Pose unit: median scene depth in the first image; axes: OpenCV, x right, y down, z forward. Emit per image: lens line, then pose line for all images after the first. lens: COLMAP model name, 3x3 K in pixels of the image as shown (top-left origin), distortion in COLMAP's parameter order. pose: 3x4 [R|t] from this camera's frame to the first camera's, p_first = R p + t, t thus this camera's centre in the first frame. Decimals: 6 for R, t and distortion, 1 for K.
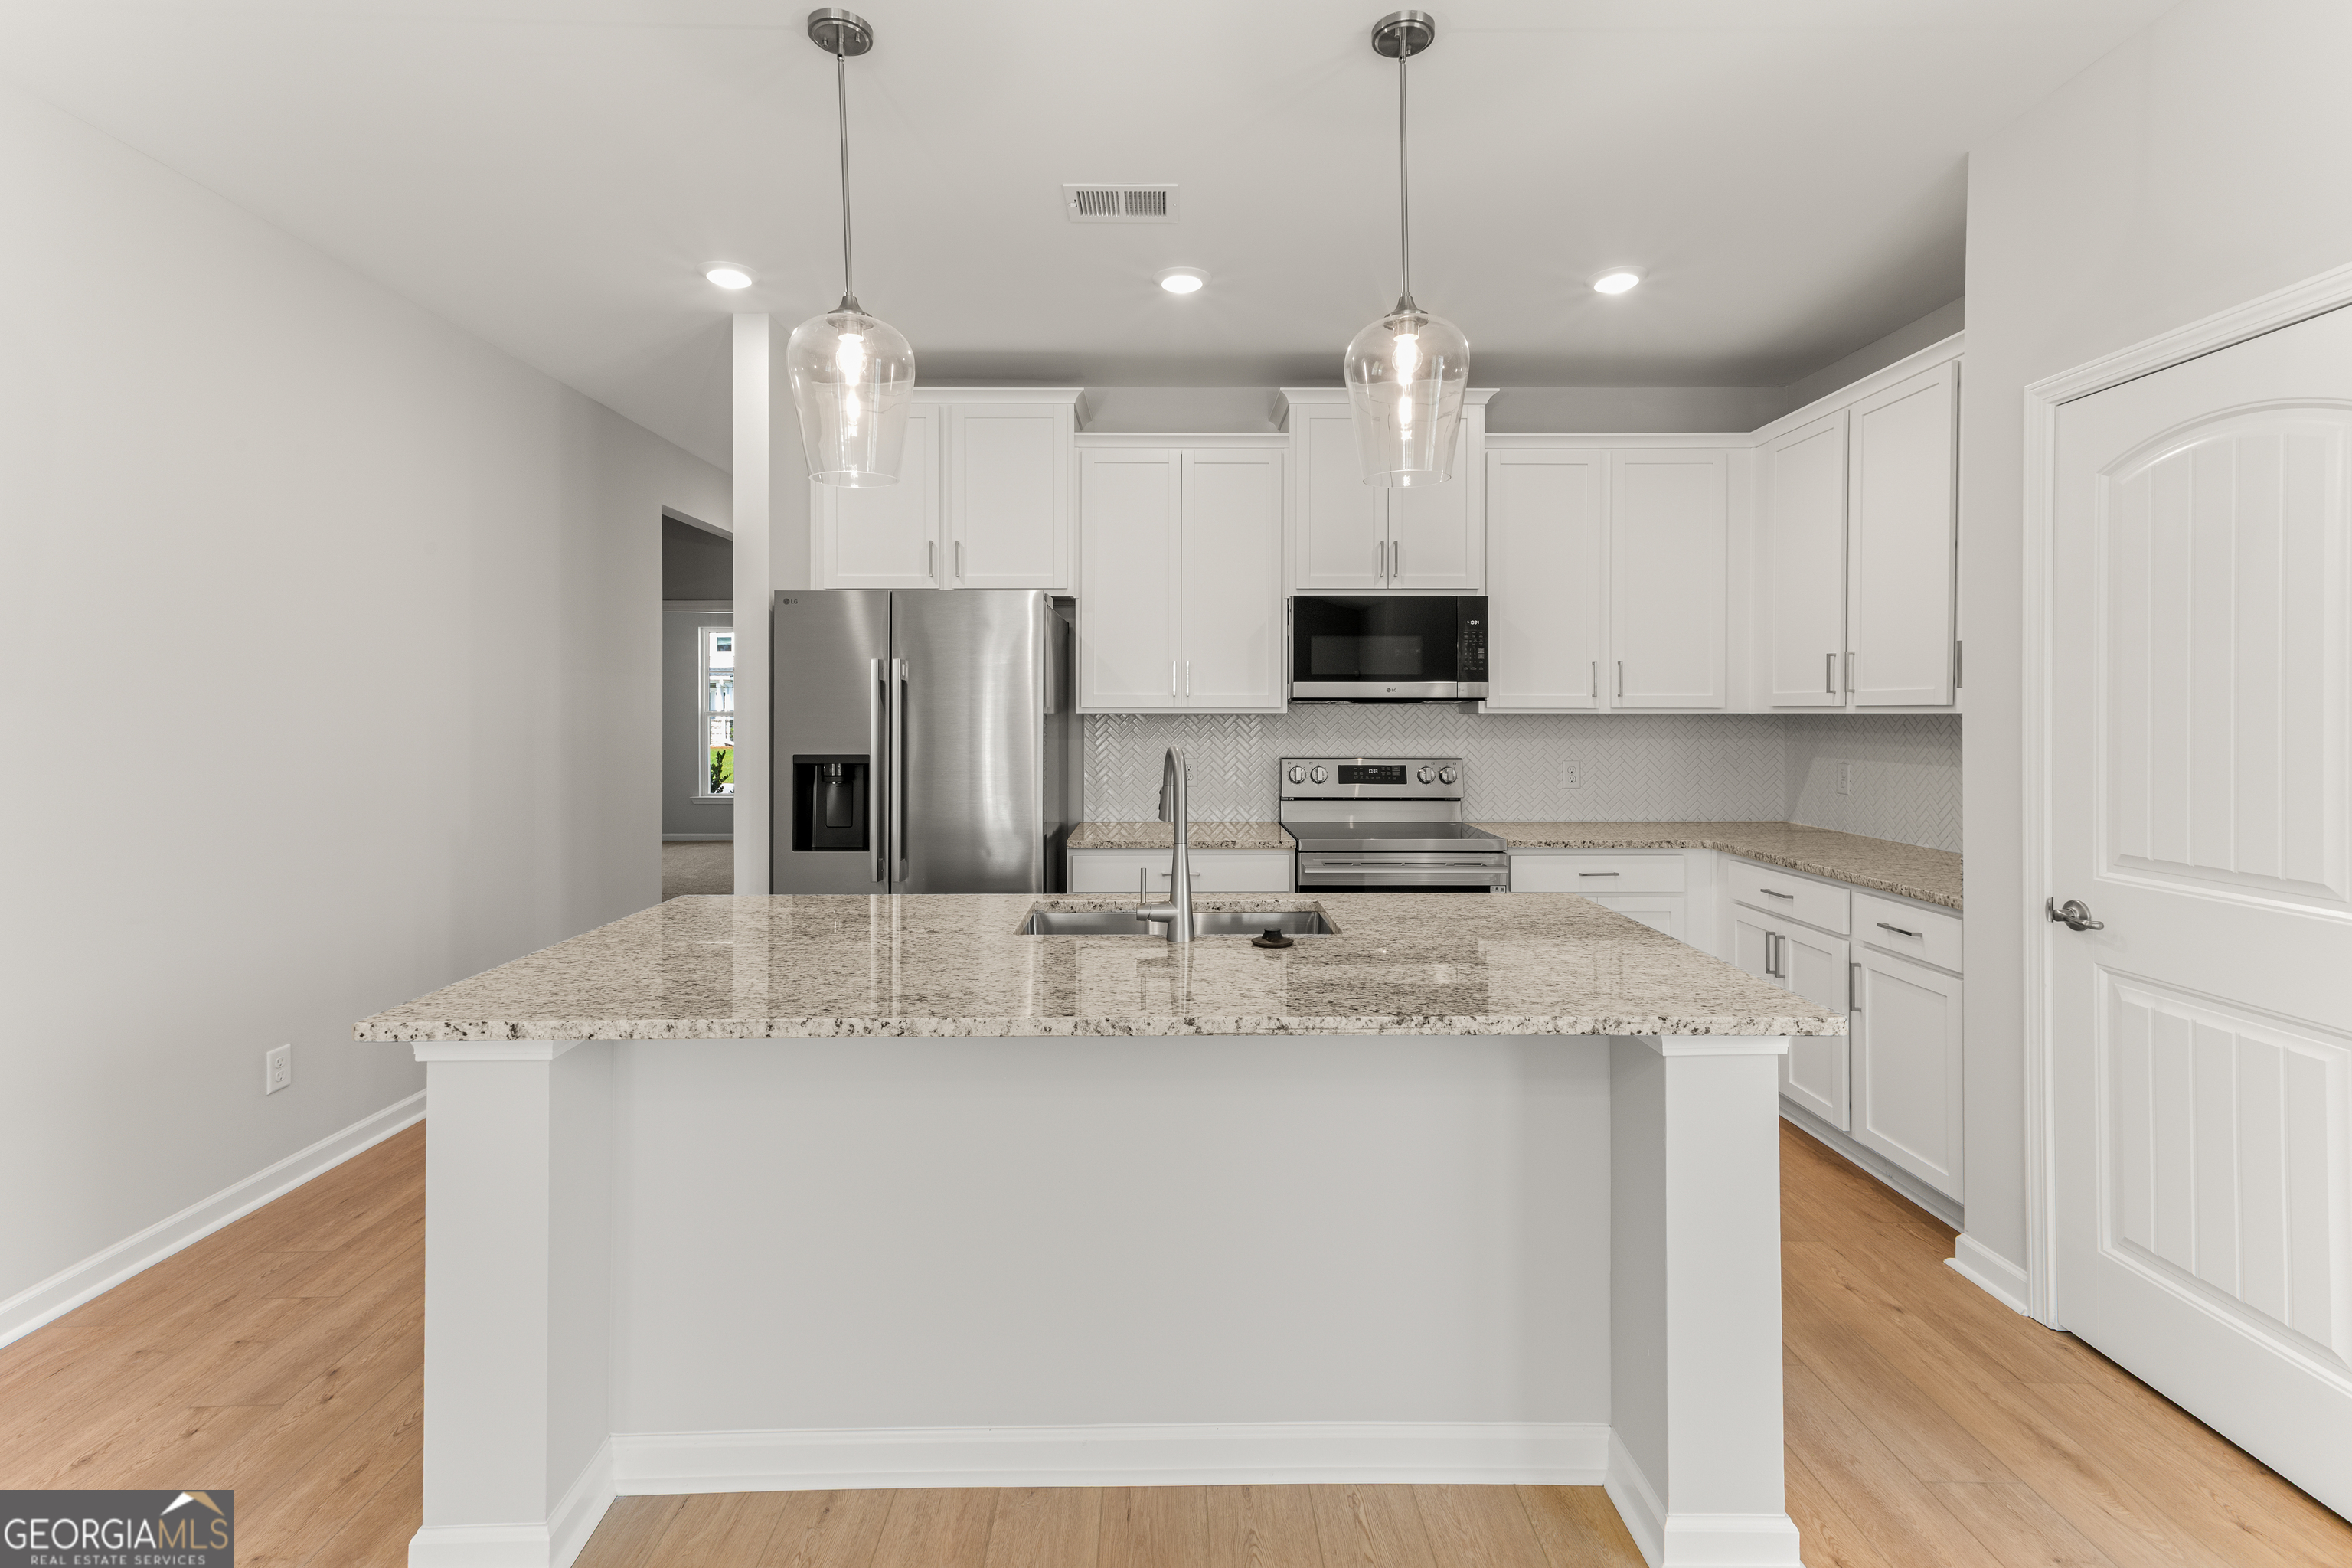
lens RADIAL K [[1054.3, 0, 1173.6], [0, 1054.3, 711.2], [0, 0, 1]] dist [0.021026, 0.001246]
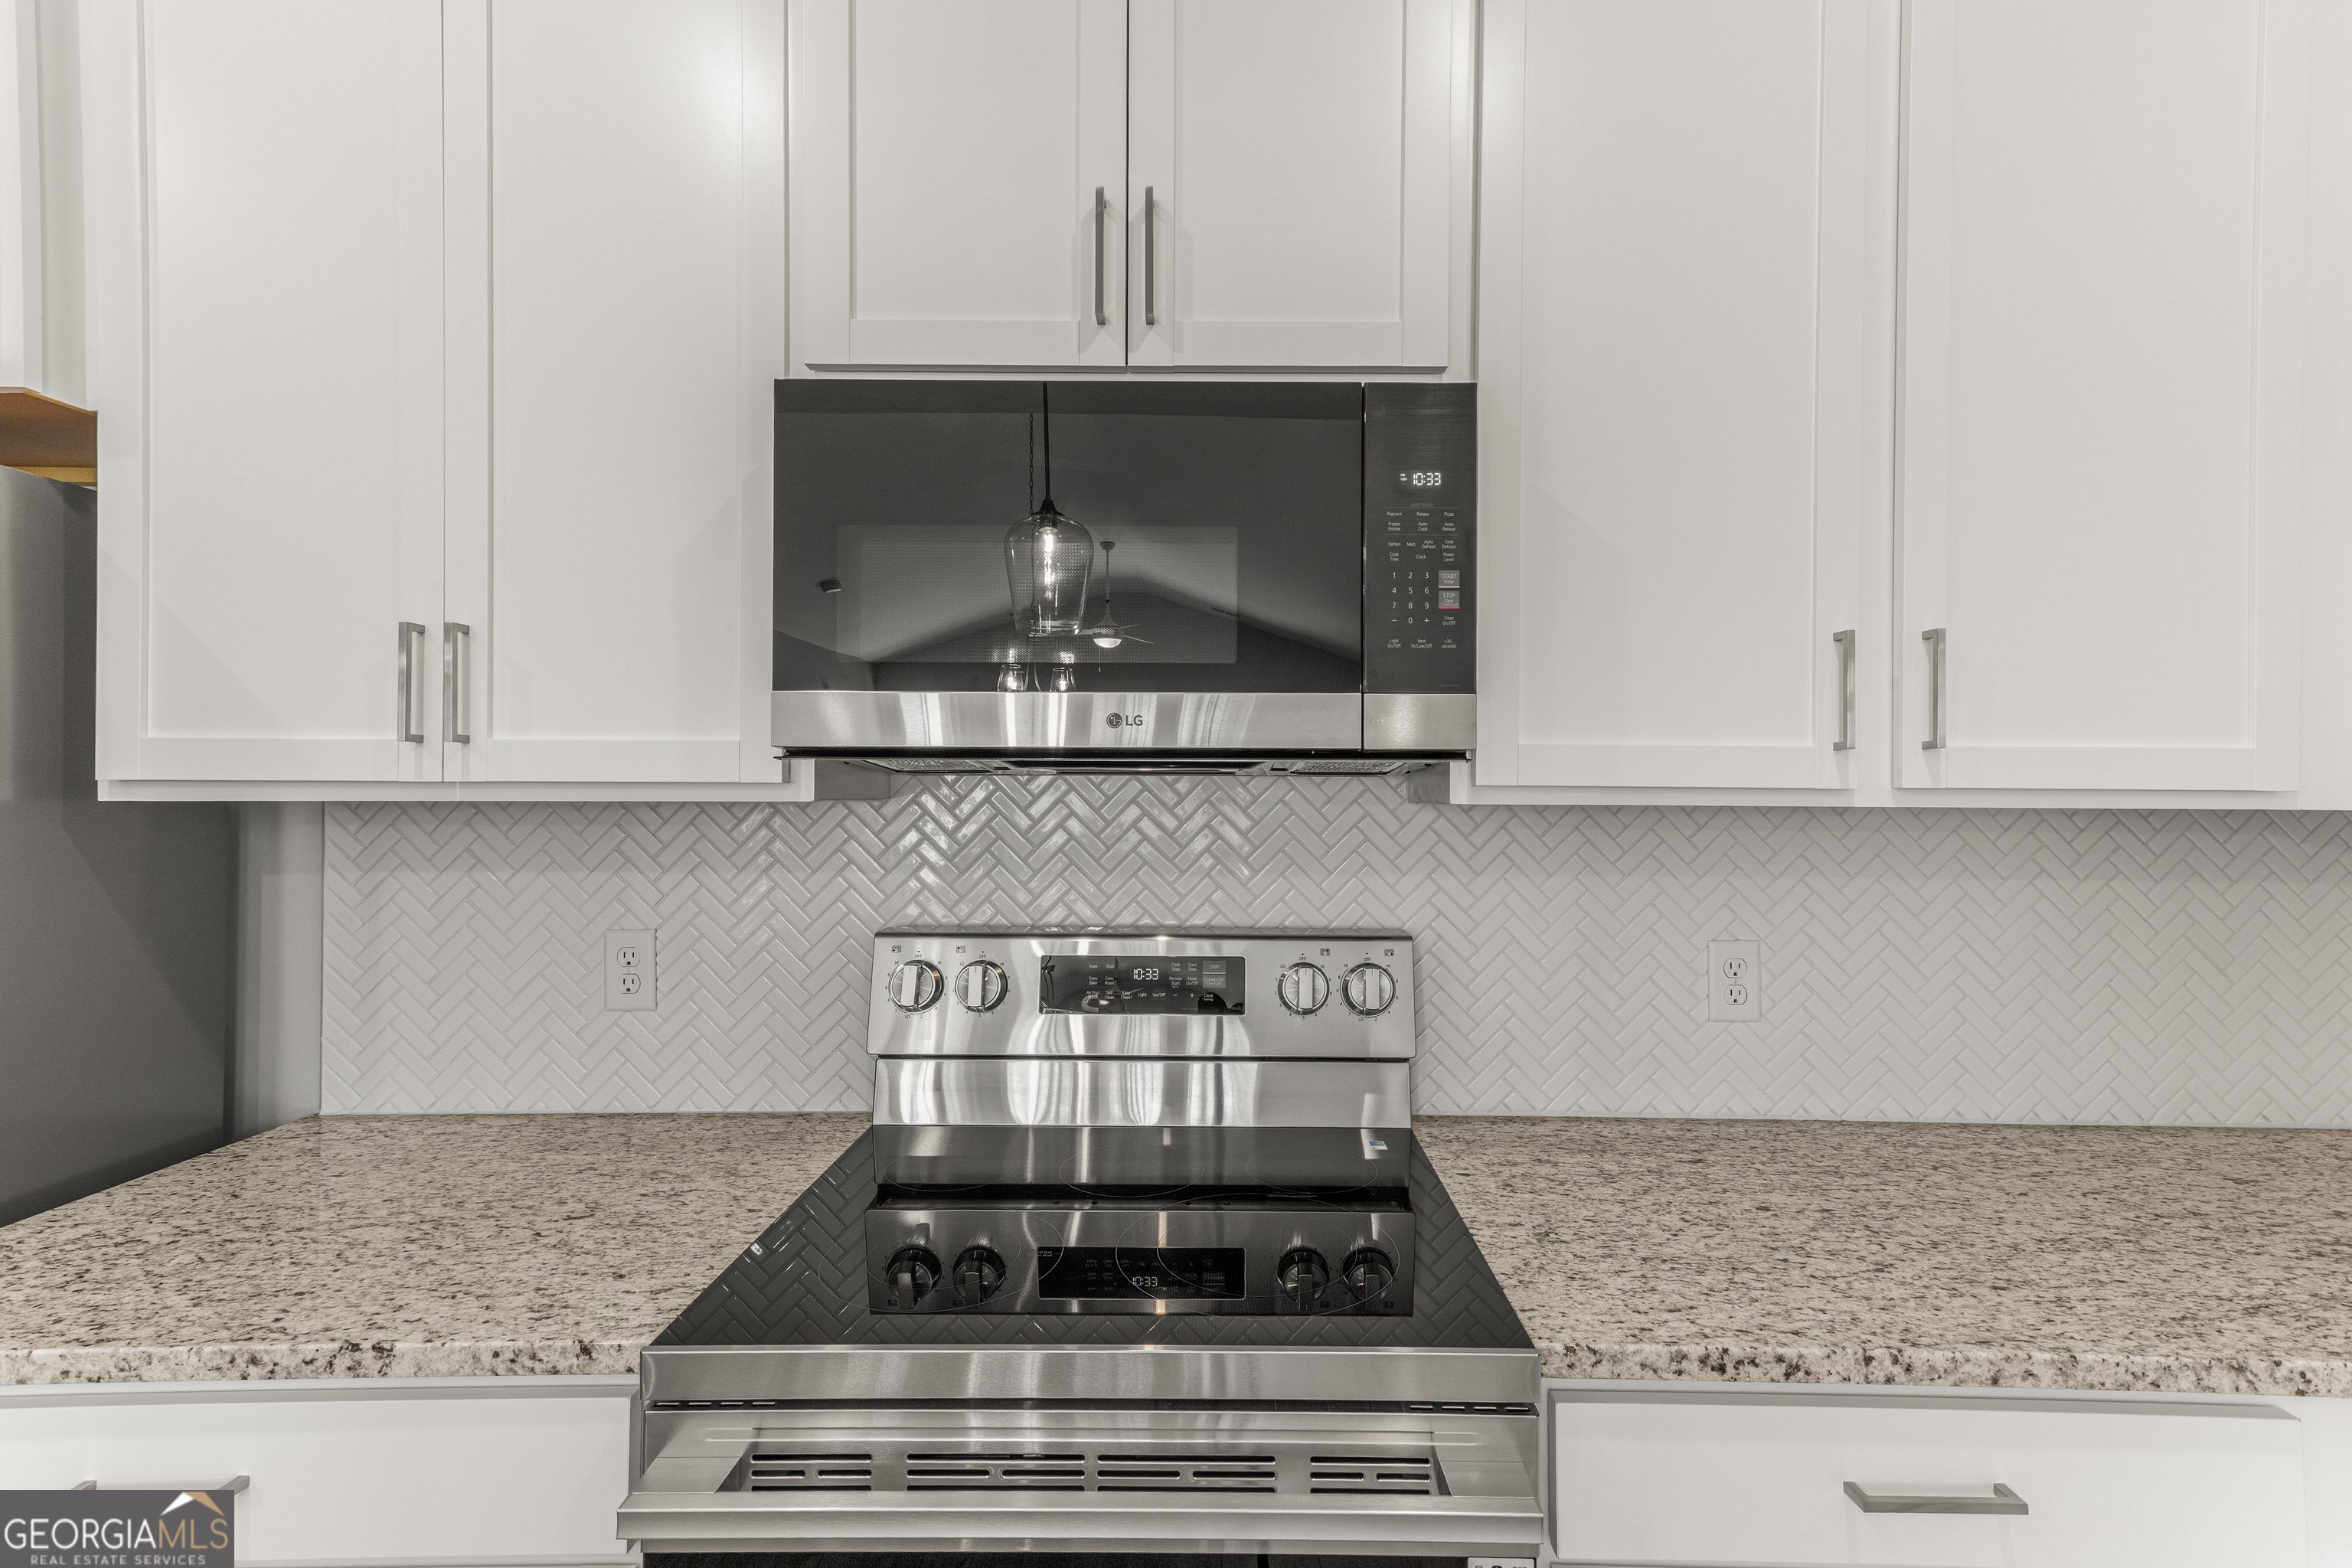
lens RADIAL K [[1054.3, 0, 1213.1], [0, 1054.3, 790.4], [0, 0, 1]] dist [0.021026, 0.001246]
pose [[0.999898, 0.005116, -0.013346, 0.241137], [-0.005168, 0.999979, -0.003911, -0.000545], [0.013325, 0.003980, 0.999903, 0.747921]]
